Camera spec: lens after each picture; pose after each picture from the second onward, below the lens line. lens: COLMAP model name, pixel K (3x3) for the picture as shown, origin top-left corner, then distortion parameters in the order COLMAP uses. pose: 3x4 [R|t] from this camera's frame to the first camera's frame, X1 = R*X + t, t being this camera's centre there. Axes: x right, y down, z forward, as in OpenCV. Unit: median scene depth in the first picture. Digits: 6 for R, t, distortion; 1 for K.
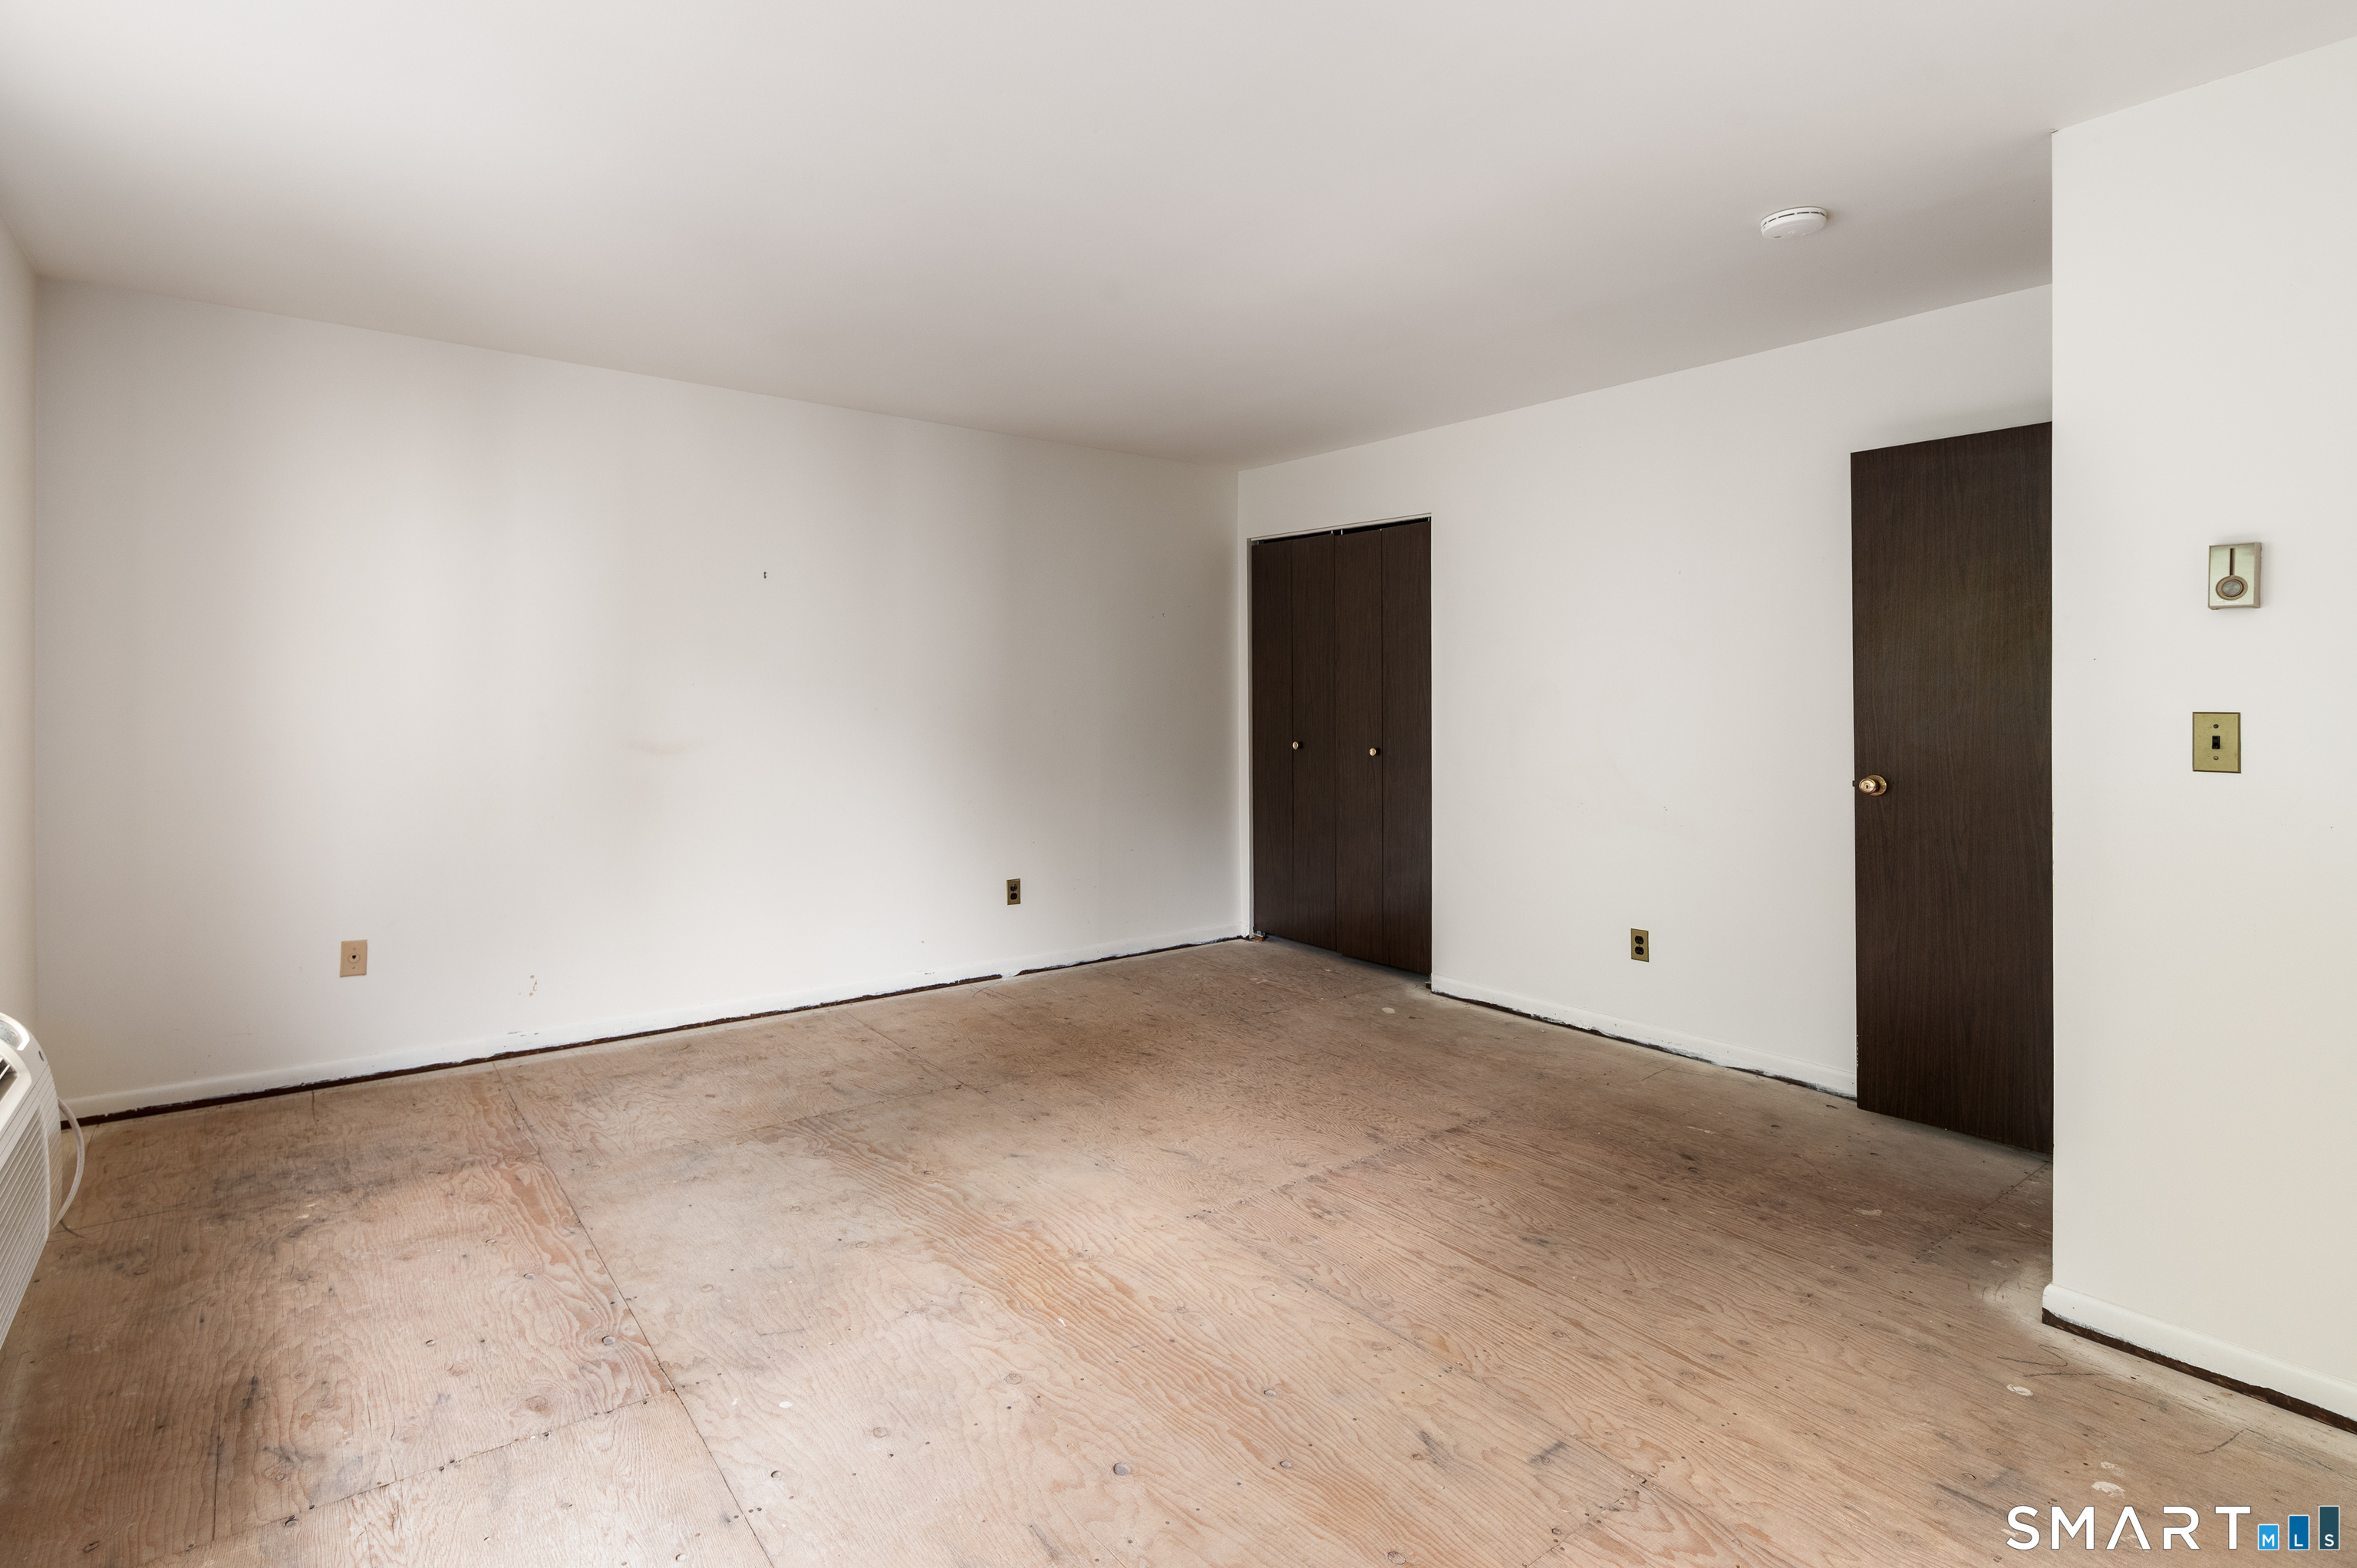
lens RADIAL K [[1164.0, 0, 1187.4], [0, 1164.0, 680.5], [0, 0, 1]] dist [0.002602, -0.001399]
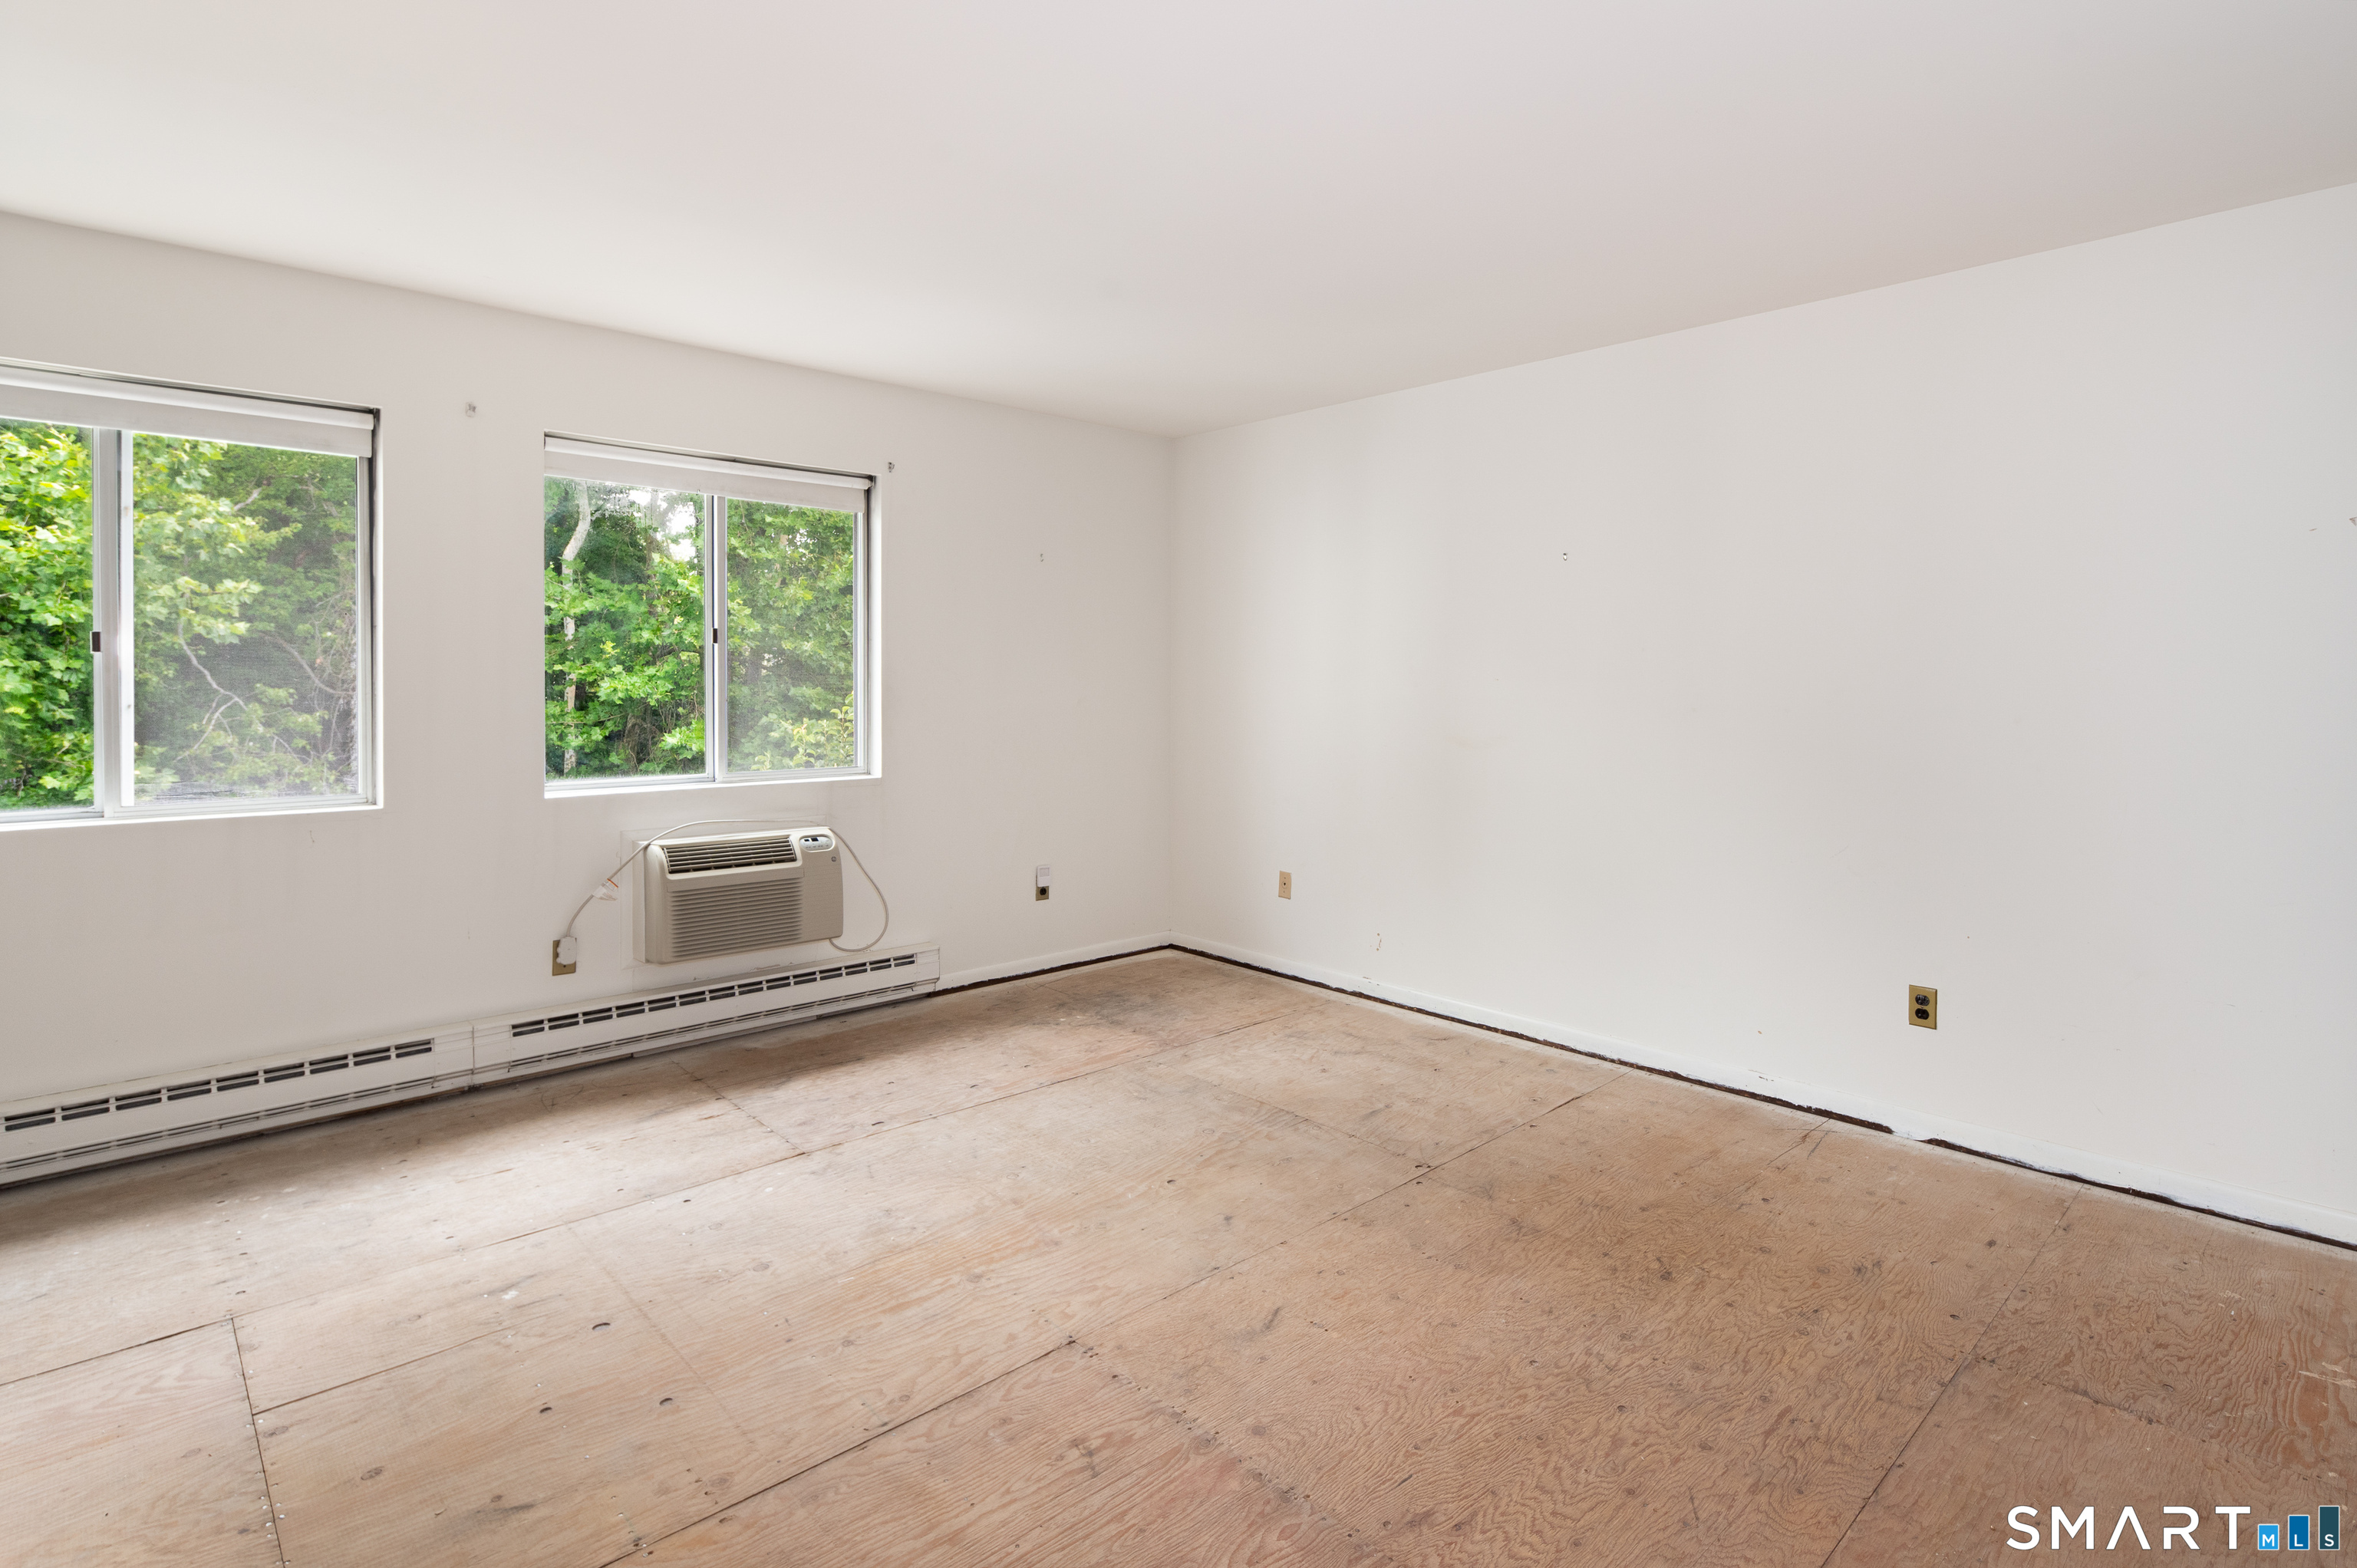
lens RADIAL K [[1164.0, 0, 1187.4], [0, 1164.0, 680.5], [0, 0, 1]] dist [0.002602, -0.001399]
pose [[0.092724, -0.006207, -0.995673, 0.778264], [0.006684, 0.999962, -0.005611, 0.011032], [0.995669, -0.006135, 0.092762, 0.965211]]
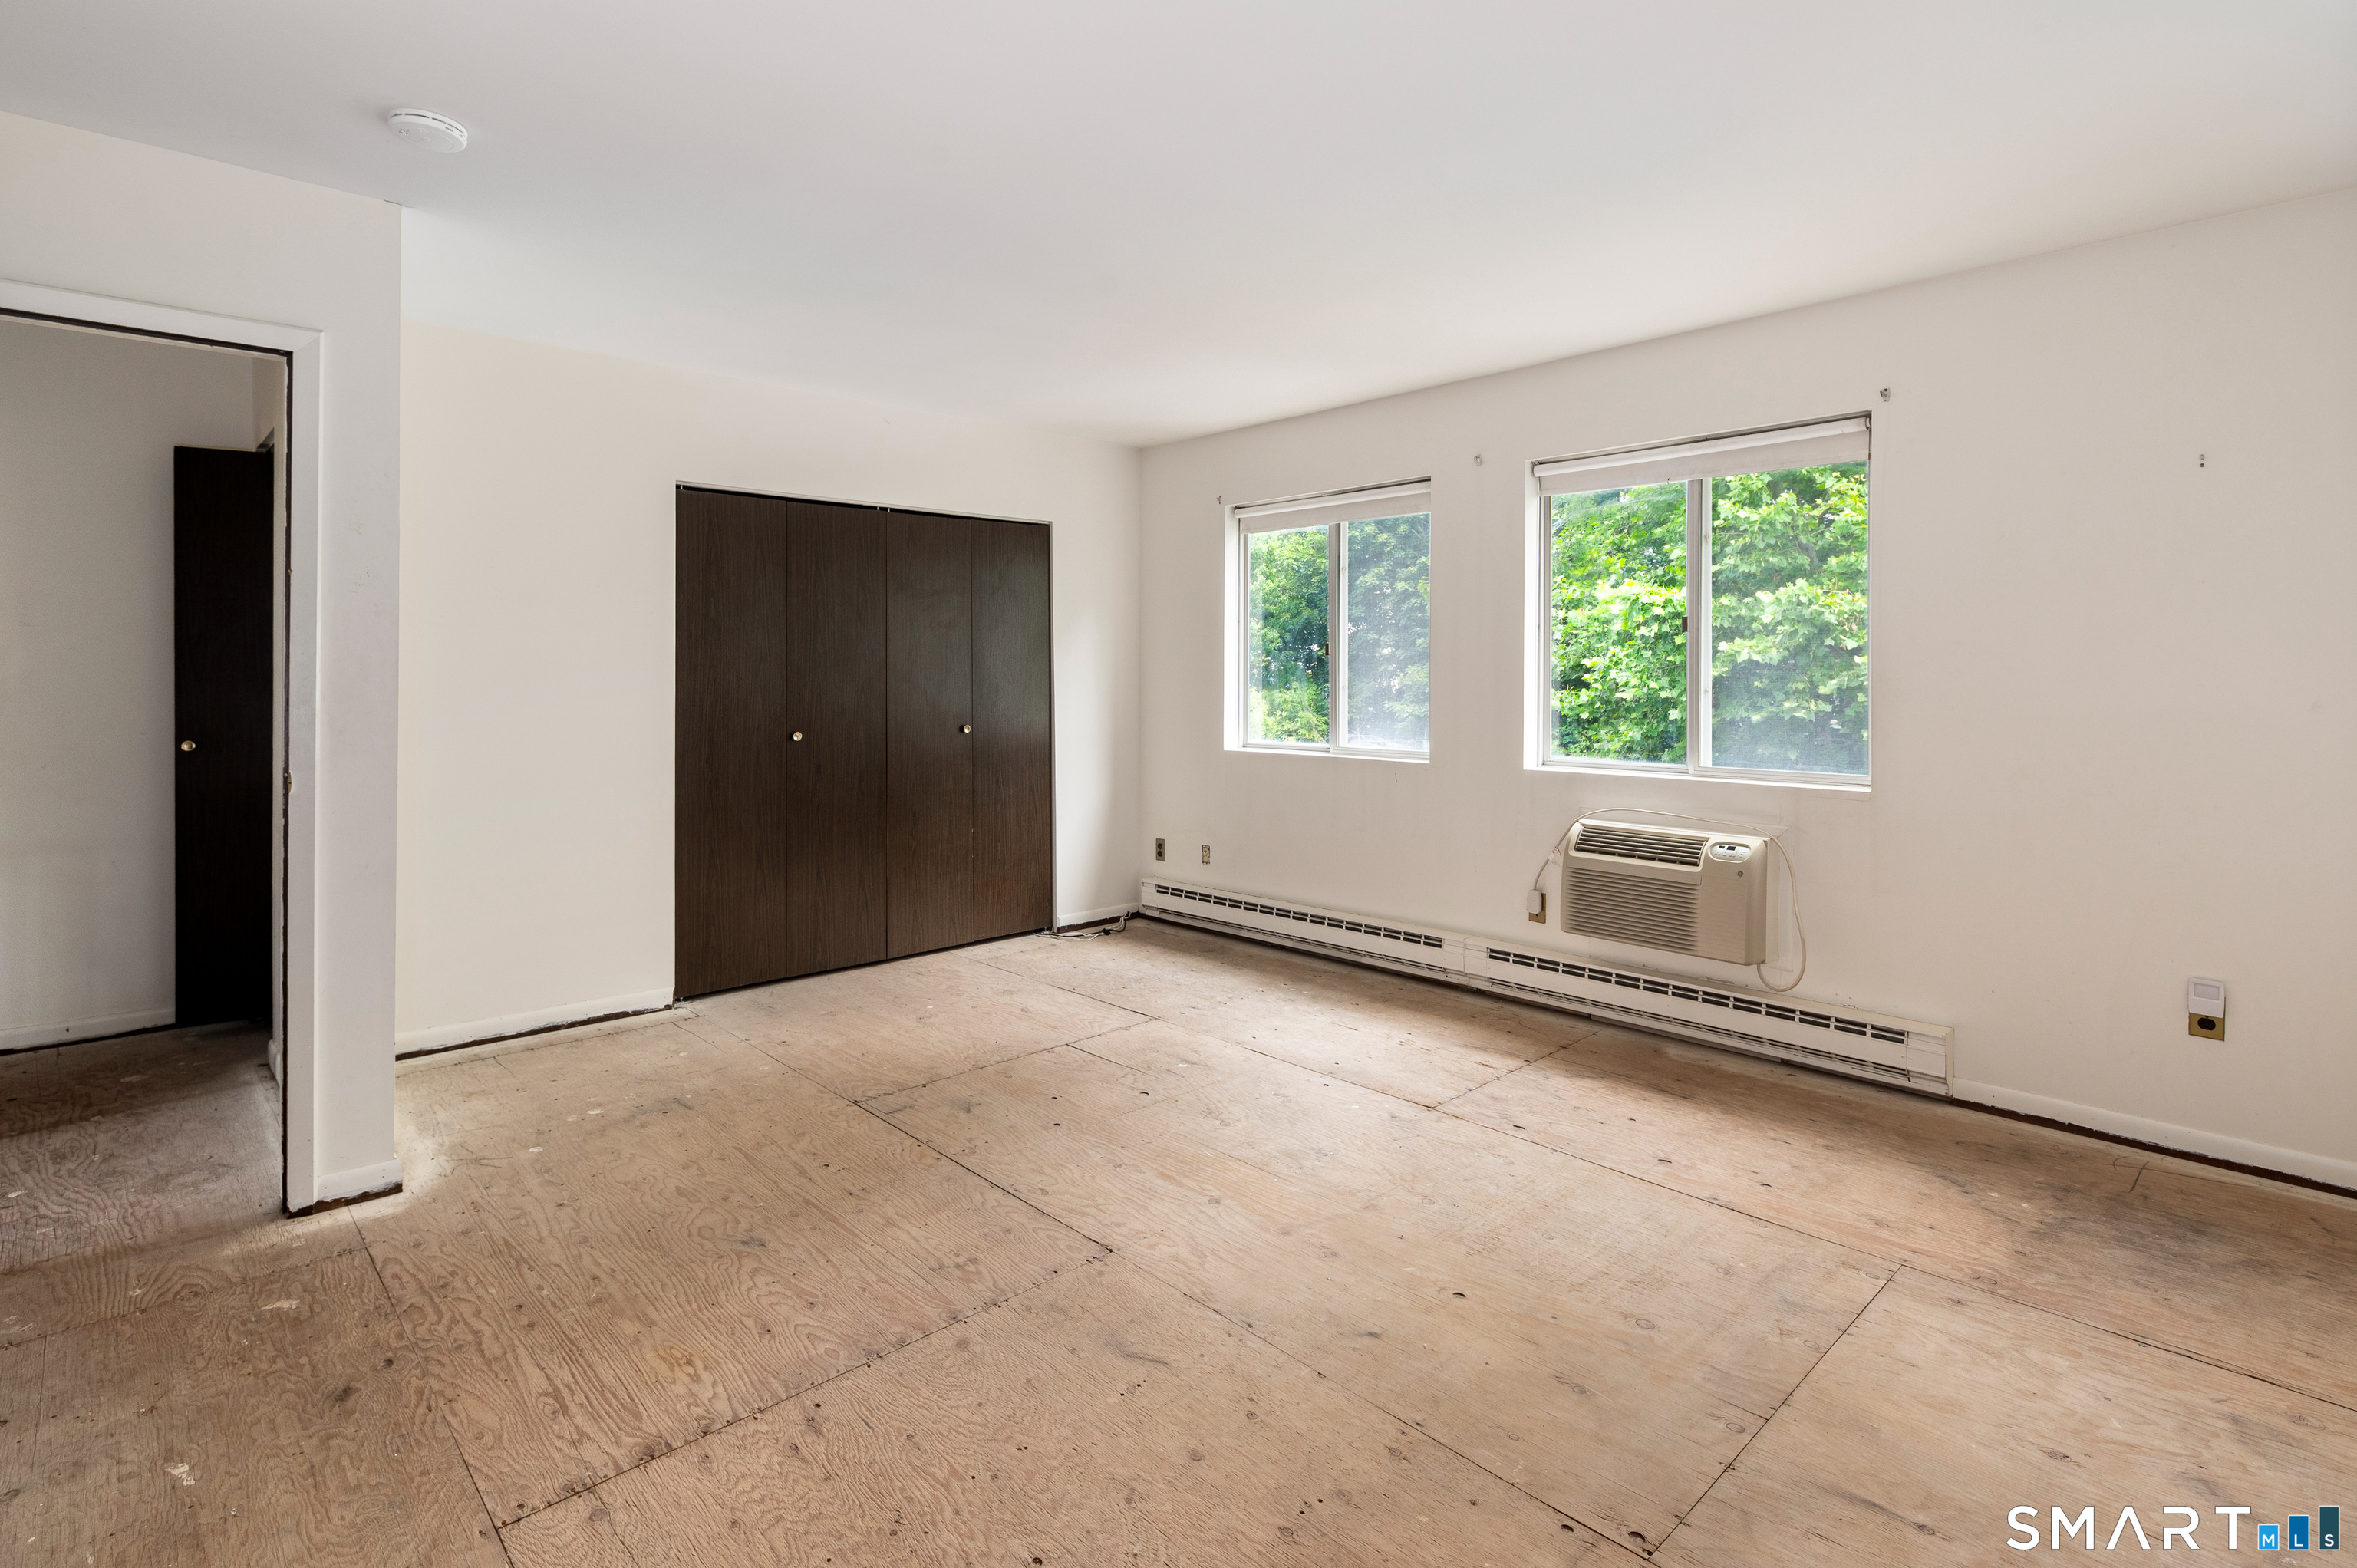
lens RADIAL K [[1164.0, 0, 1187.4], [0, 1164.0, 680.5], [0, 0, 1]] dist [0.002602, -0.001399]
pose [[-0.995623, -0.003926, -0.093379, 0.032066], [-0.003803, 0.999992, -0.001500, 0.017547], [0.093385, -0.001139, -0.995629, 1.827272]]
